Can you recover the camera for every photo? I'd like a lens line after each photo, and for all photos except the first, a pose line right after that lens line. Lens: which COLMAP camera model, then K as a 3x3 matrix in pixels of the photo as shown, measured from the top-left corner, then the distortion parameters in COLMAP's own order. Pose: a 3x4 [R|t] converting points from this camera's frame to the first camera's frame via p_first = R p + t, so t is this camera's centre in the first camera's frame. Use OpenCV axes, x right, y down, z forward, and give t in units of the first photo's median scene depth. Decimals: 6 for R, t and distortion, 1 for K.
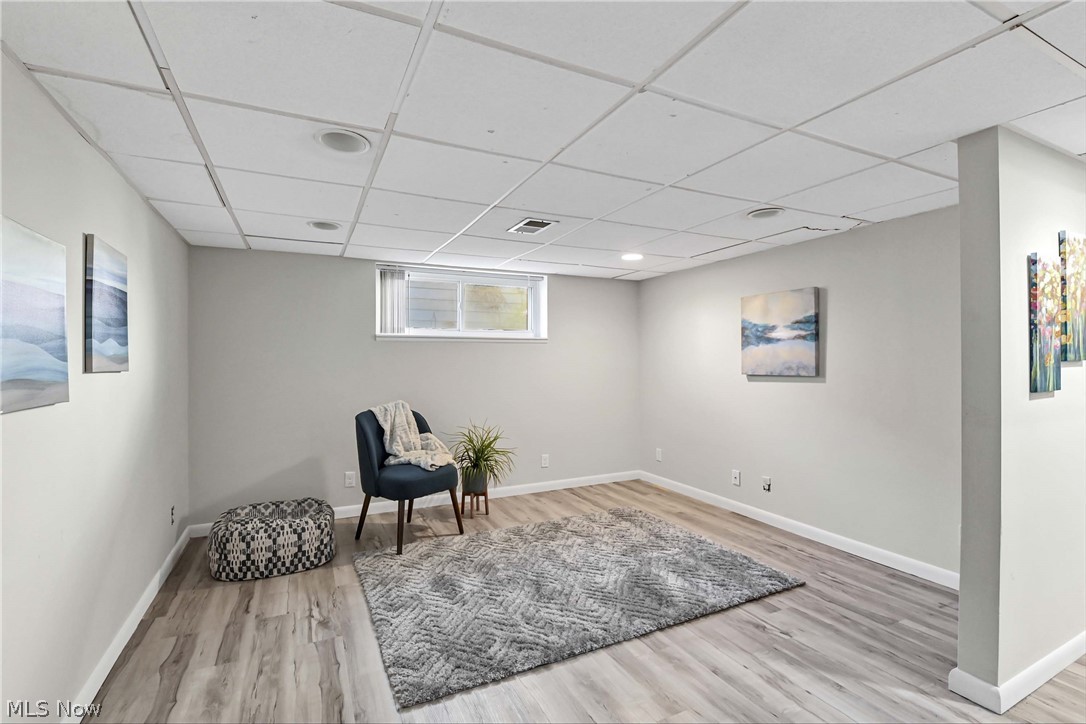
lens RADIAL K [[484.1, 0, 548.2], [0, 484.1, 361.8], [0, 0, 1]] dist [-0.012498, -0.004870]
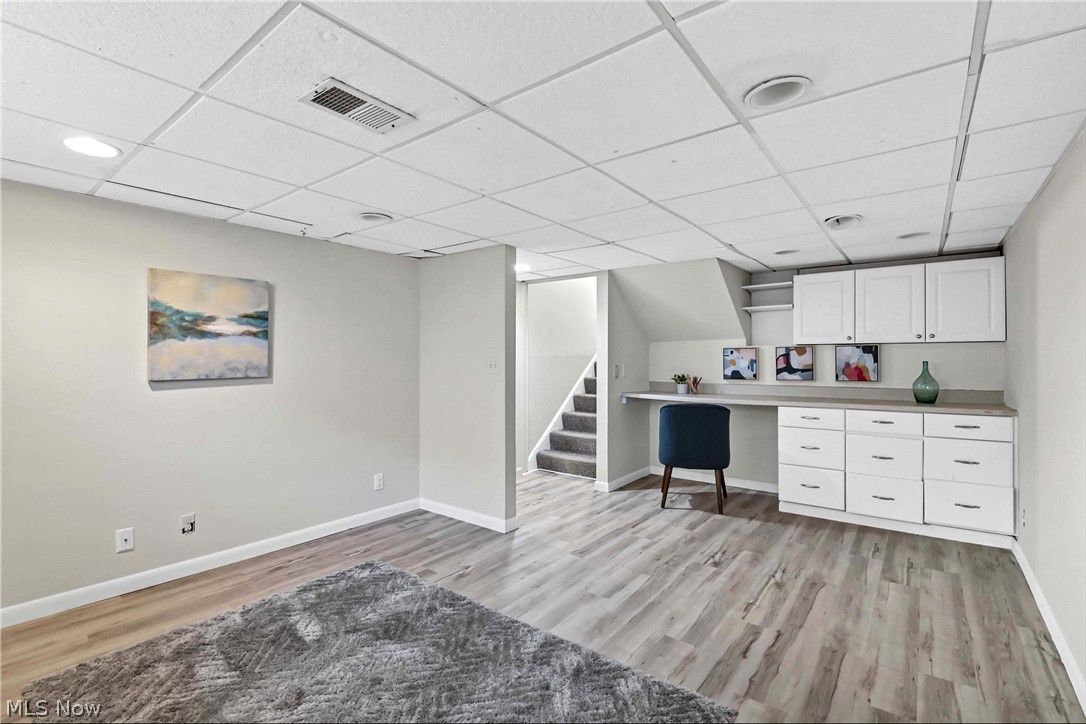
lens RADIAL K [[484.1, 0, 553.4], [0, 484.1, 358.6], [0, 0, 1]] dist [-0.012498, -0.004870]
pose [[-0.439650, 0.007118, 0.898141, -0.524165], [0.006871, 0.999966, -0.004562, 0.002443], [-0.898143, 0.004165, -0.439684, 0.900439]]
